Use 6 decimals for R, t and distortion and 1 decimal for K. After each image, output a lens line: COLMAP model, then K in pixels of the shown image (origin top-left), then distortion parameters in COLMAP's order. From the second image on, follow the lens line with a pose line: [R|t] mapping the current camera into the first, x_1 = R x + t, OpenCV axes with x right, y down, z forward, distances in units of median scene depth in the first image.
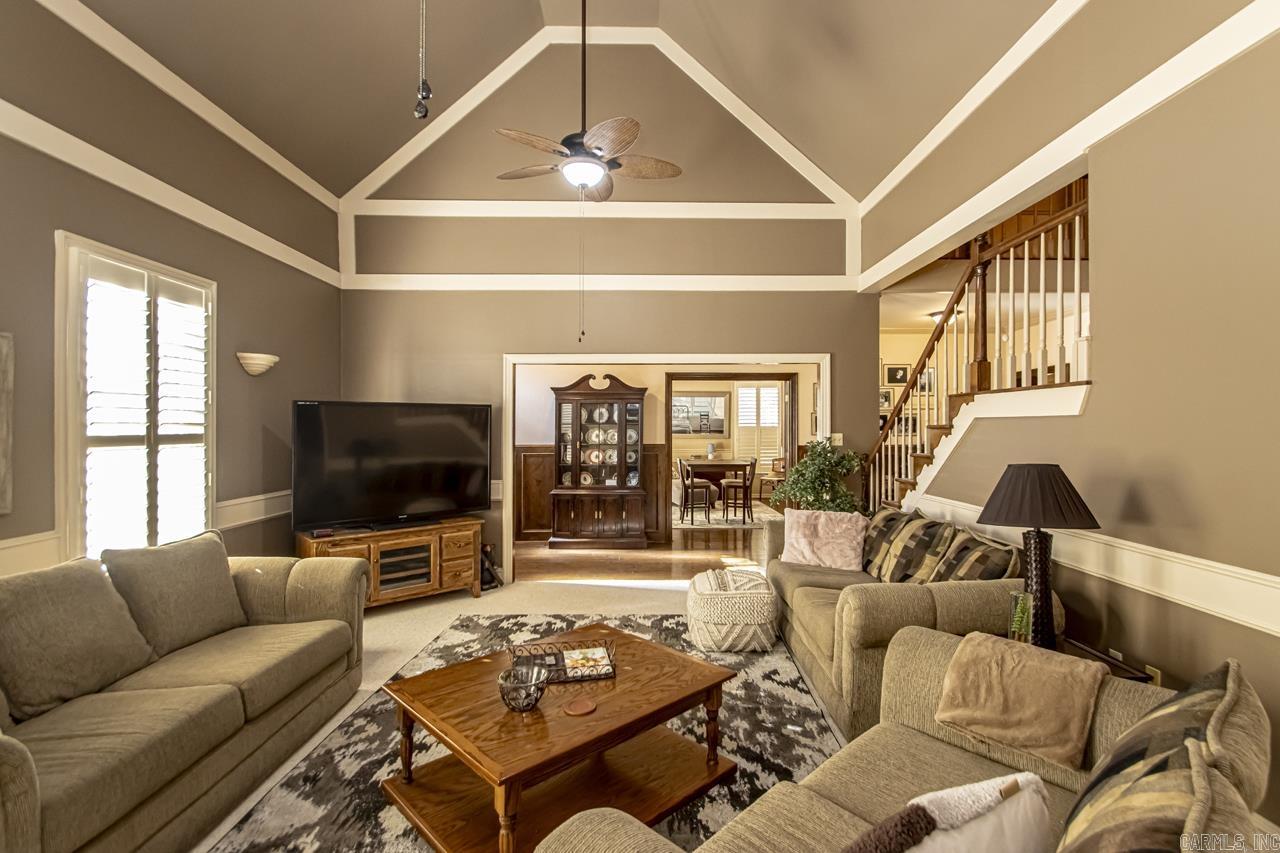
lens RADIAL K [[616.4, 0, 642.6], [0, 616.4, 423.7], [0, 0, 1]] dist [0.012846, -0.016835]
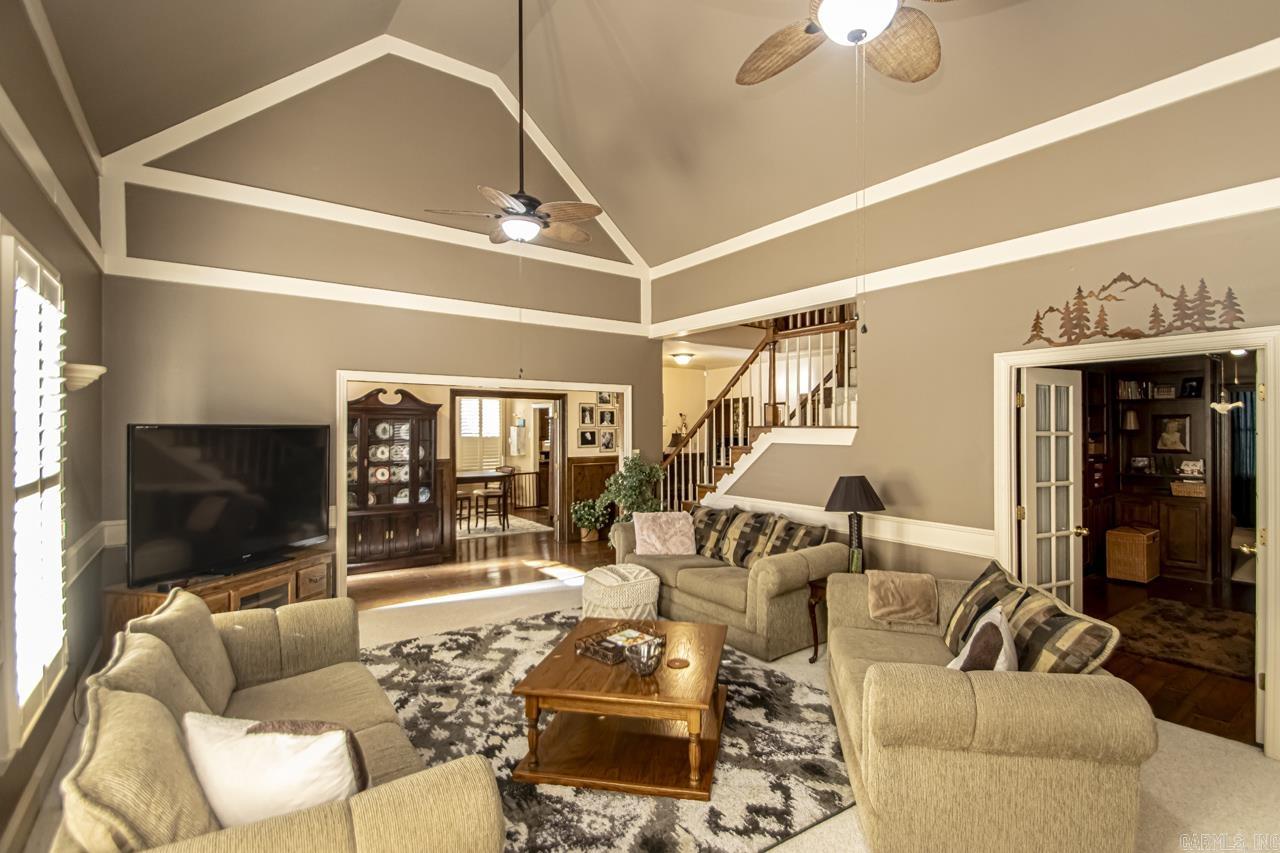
lens RADIAL K [[616.4, 0, 674.2], [0, 616.4, 423.0], [0, 0, 1]] dist [0.012846, -0.016835]
pose [[0.800345, 0.010266, 0.599451, -0.475878], [-0.008242, 0.999947, -0.006121, -0.040072], [-0.599483, -0.000042, 0.800388, -0.060701]]
